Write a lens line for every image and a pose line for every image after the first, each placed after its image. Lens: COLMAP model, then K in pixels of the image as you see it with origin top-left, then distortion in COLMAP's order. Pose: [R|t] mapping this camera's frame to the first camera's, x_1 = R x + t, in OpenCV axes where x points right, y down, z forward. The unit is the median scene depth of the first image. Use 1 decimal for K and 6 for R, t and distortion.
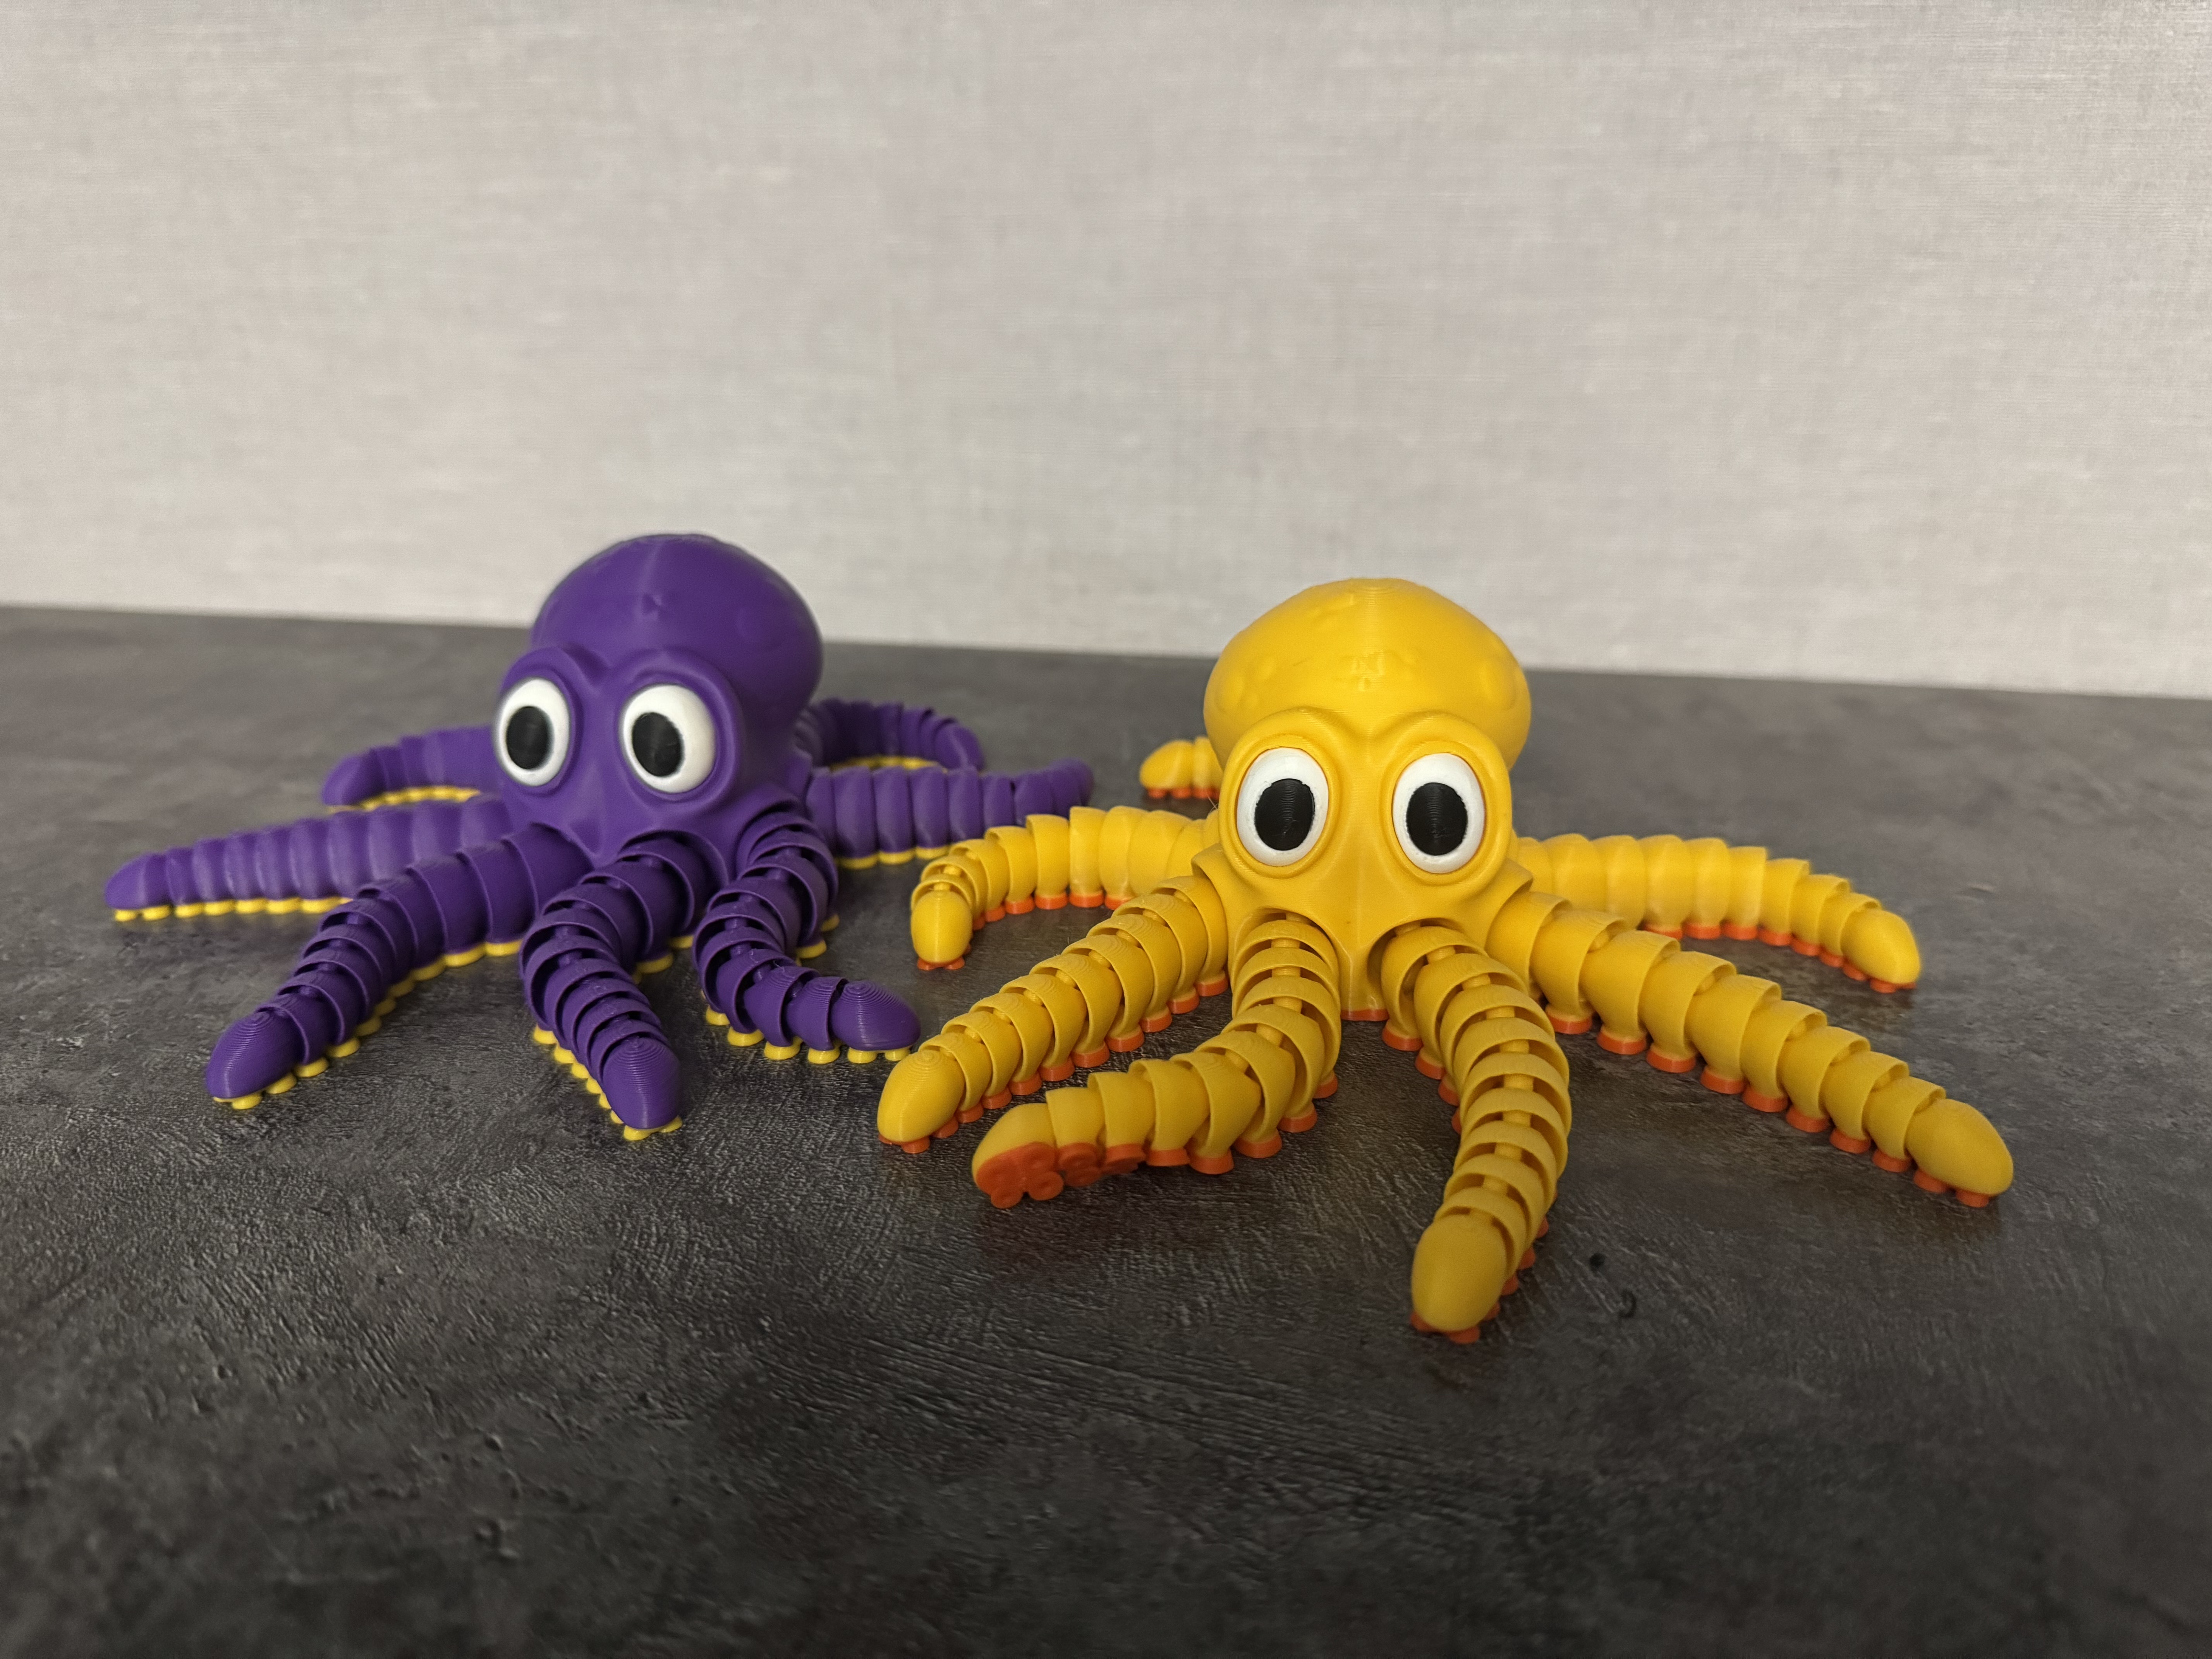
lens RADIAL K [[1623.8, 0, 1114.2], [0, 1623.8, 823.3], [0, 0, 1]] dist [-0.002678, -0.038532]
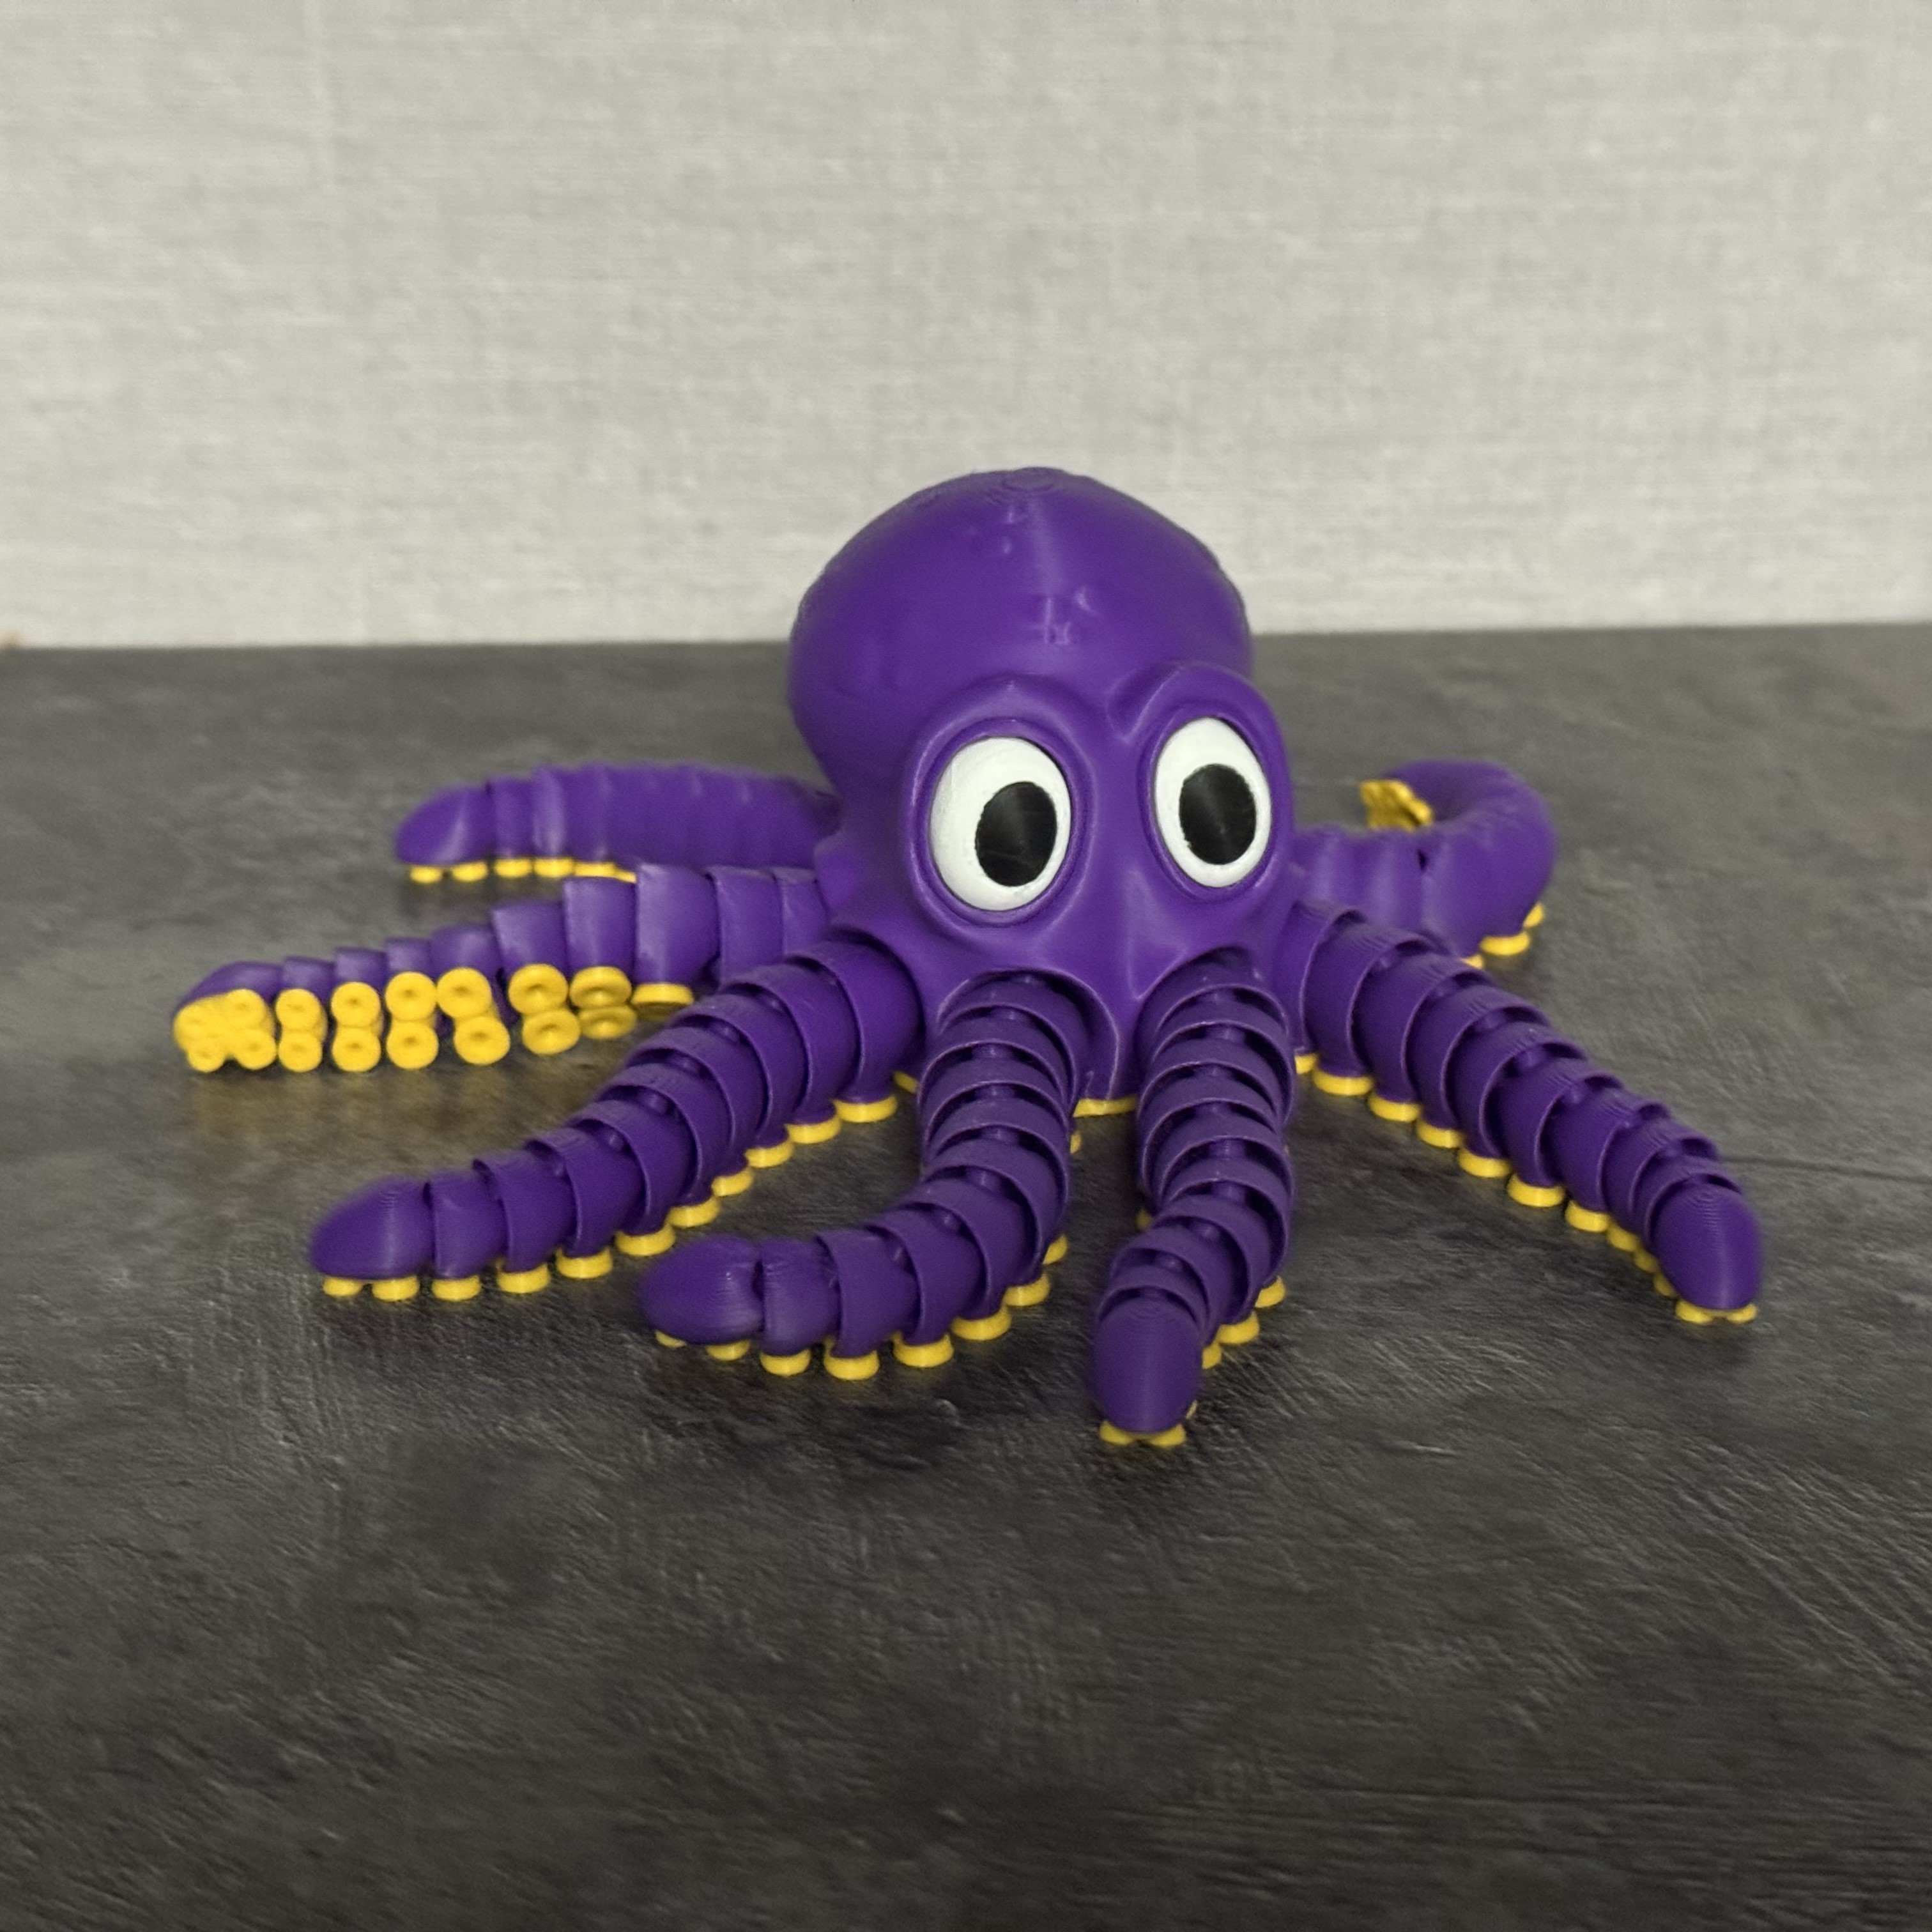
lens RADIAL K [[3659.7, 0, 1097.5], [0, 3659.7, 972.9], [0, 0, 1]] dist [0.146338, -0.416522]
pose [[0.959269, -0.086688, 0.268866, -0.393102], [0.076363, 0.995893, 0.048645, -0.080236], [-0.271979, -0.026132, 0.961948, -0.349120]]
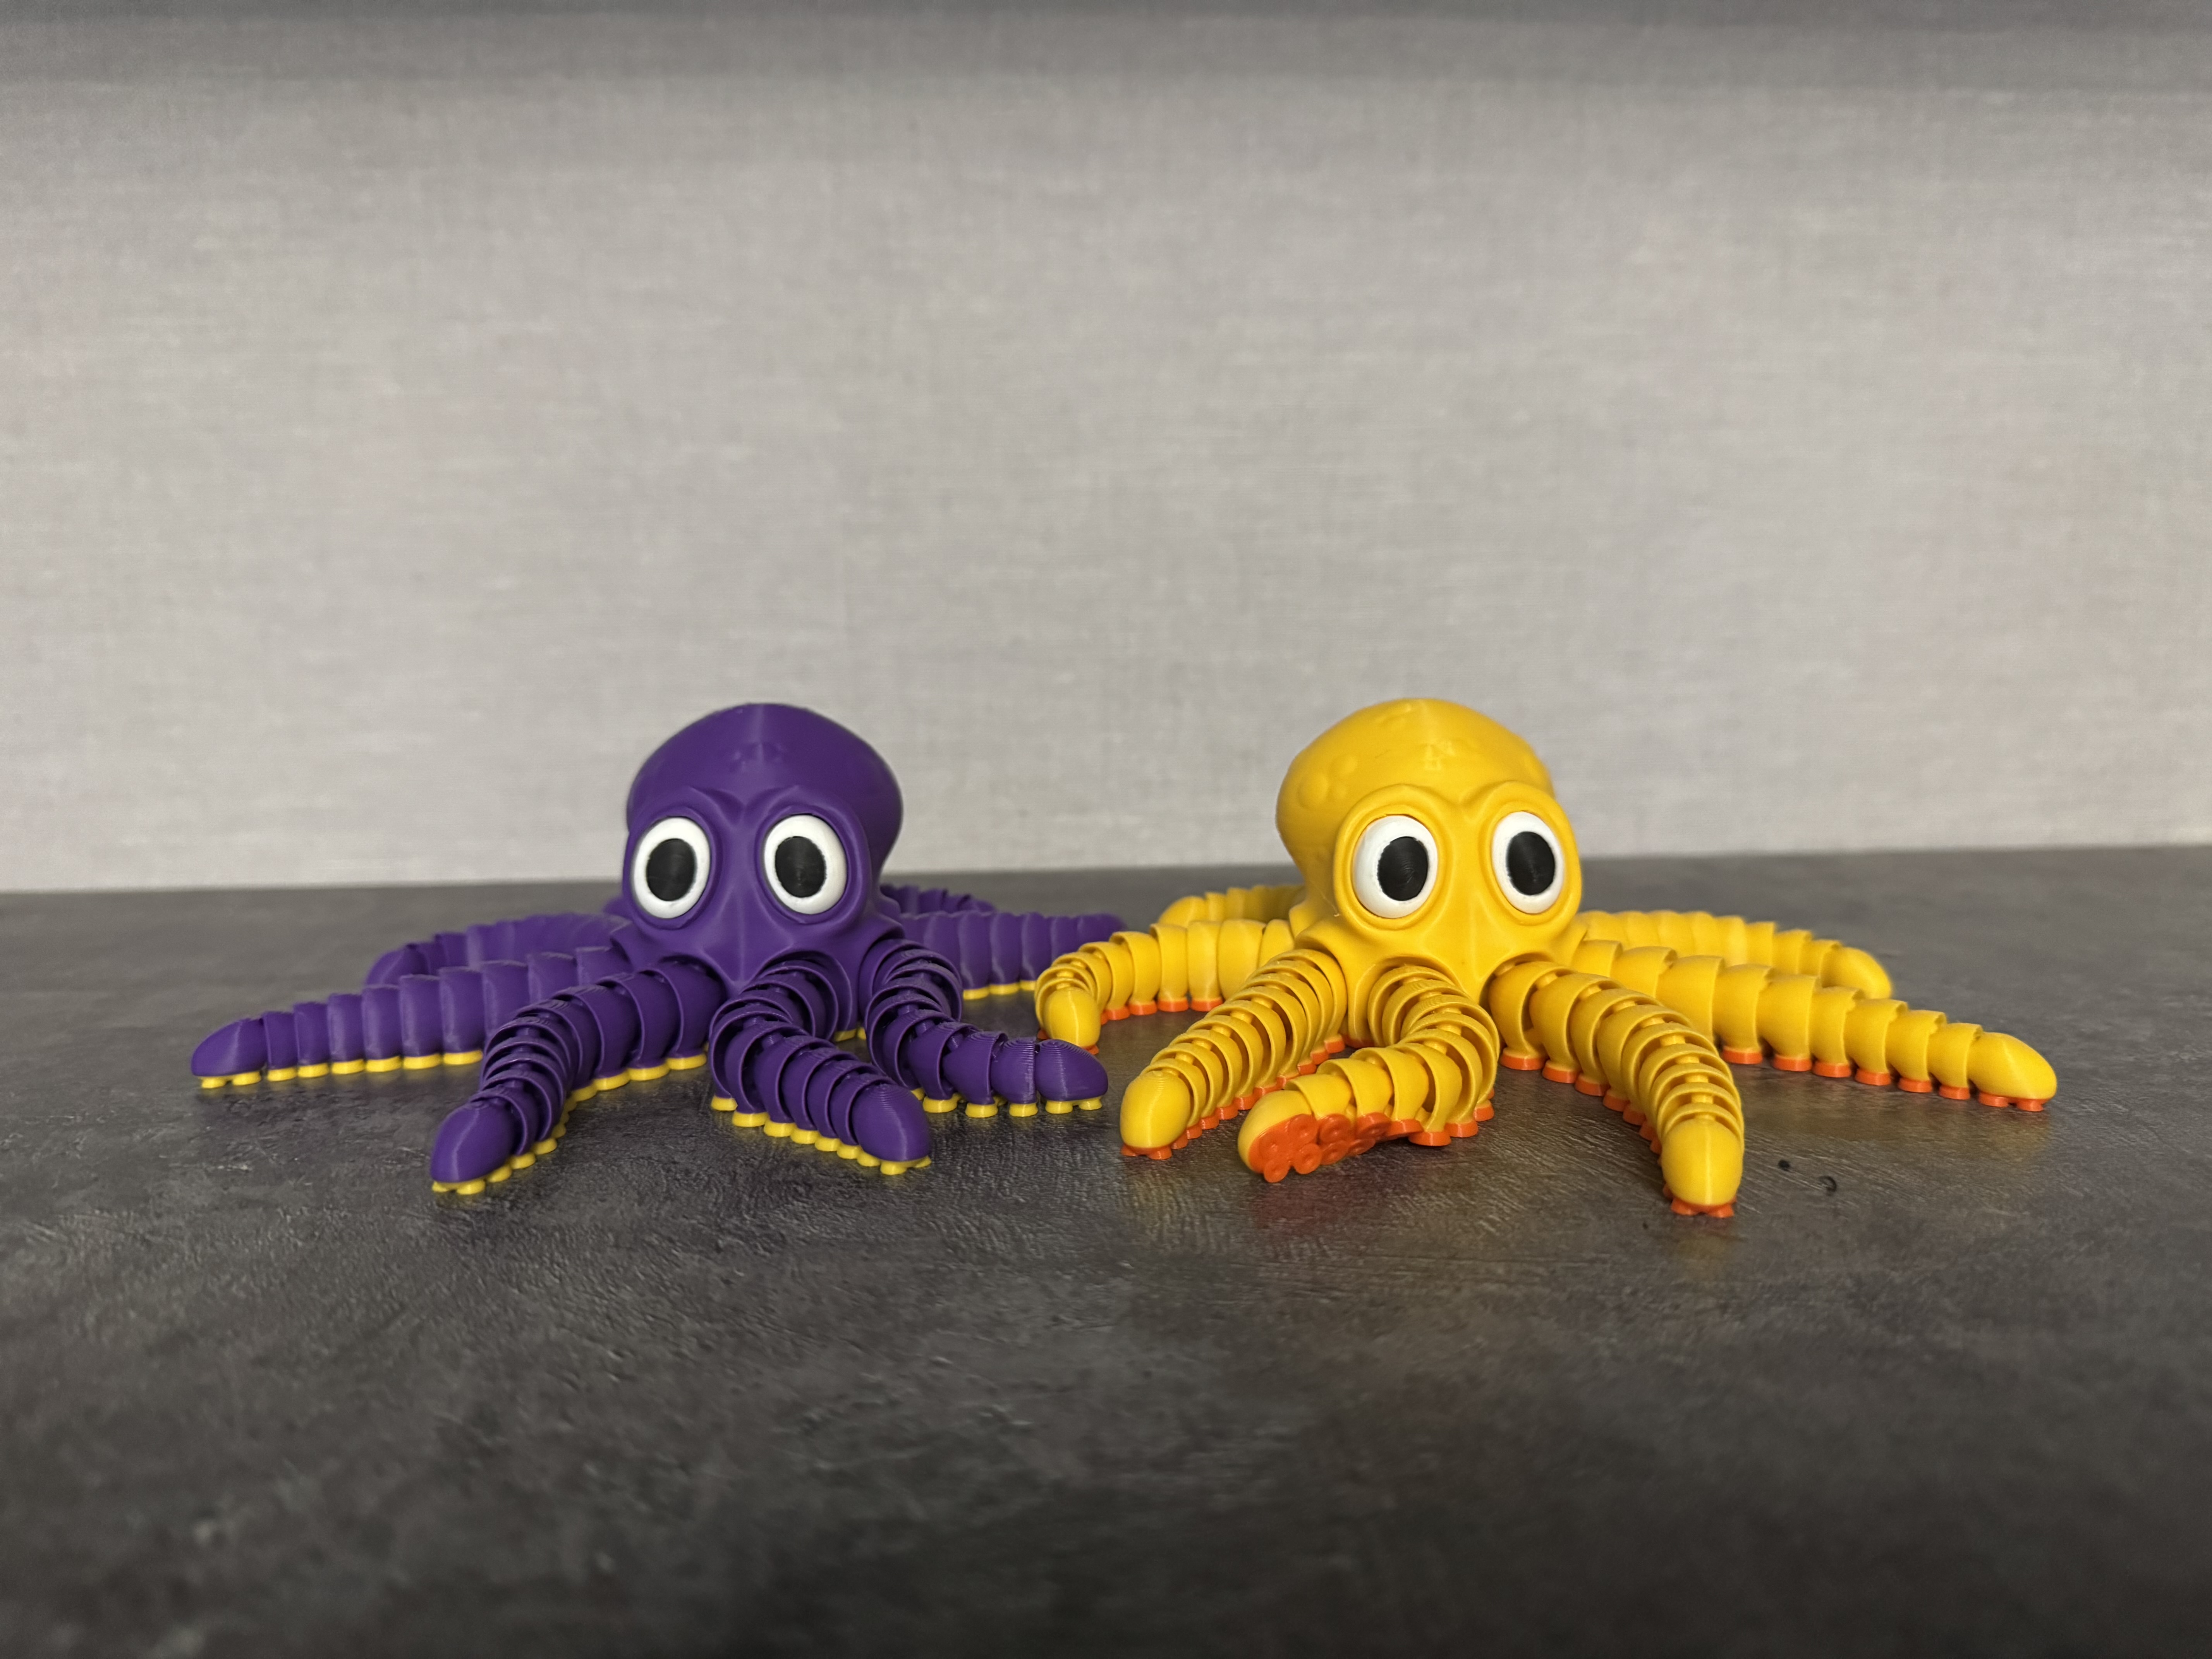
lens RADIAL K [[1604.4, 0, 1105.5], [0, 1604.4, 841.4], [0, 0, 1]] dist [0.042680, -0.118963]
pose [[0.976775, -0.042829, 0.209943, -0.320367], [0.090720, 0.970328, -0.224130, 0.199453], [-0.194114, 0.237970, 0.951677, -0.051417]]
